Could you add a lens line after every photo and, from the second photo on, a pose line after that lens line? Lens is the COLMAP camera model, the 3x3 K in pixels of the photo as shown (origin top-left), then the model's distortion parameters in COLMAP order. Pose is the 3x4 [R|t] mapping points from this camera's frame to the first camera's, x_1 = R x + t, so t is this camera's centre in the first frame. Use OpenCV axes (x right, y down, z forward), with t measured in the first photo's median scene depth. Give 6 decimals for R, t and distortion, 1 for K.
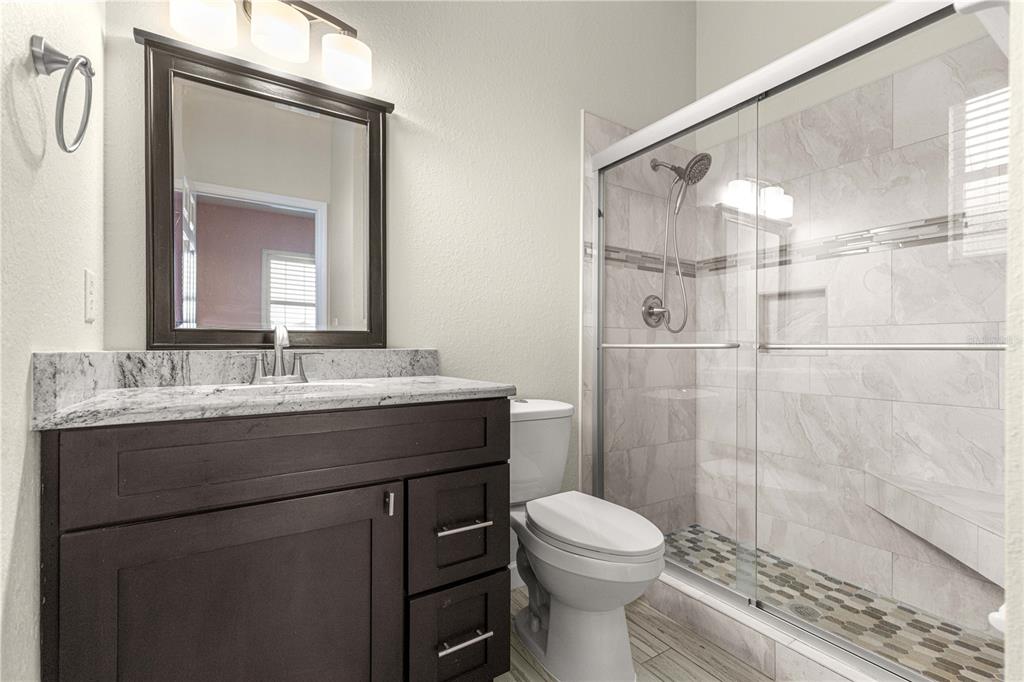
lens RADIAL K [[458.2, 0, 515.9], [0, 458.2, 341.7], [0, 0, 1]] dist [0.012012, -0.003254]
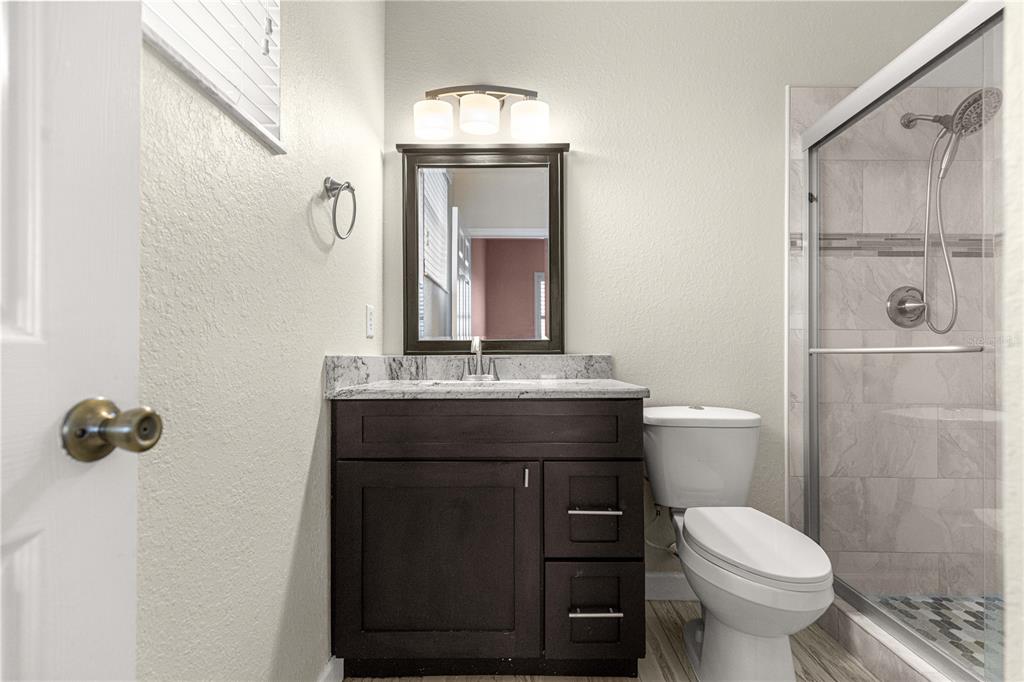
lens RADIAL K [[458.2, 0, 518.4], [0, 458.2, 346.1], [0, 0, 1]] dist [0.012012, -0.003254]
pose [[0.838446, -0.013540, -0.544817, 0.252507], [0.008119, 0.999891, -0.012356, 0.007349], [0.544925, 0.005937, 0.838464, -0.036260]]
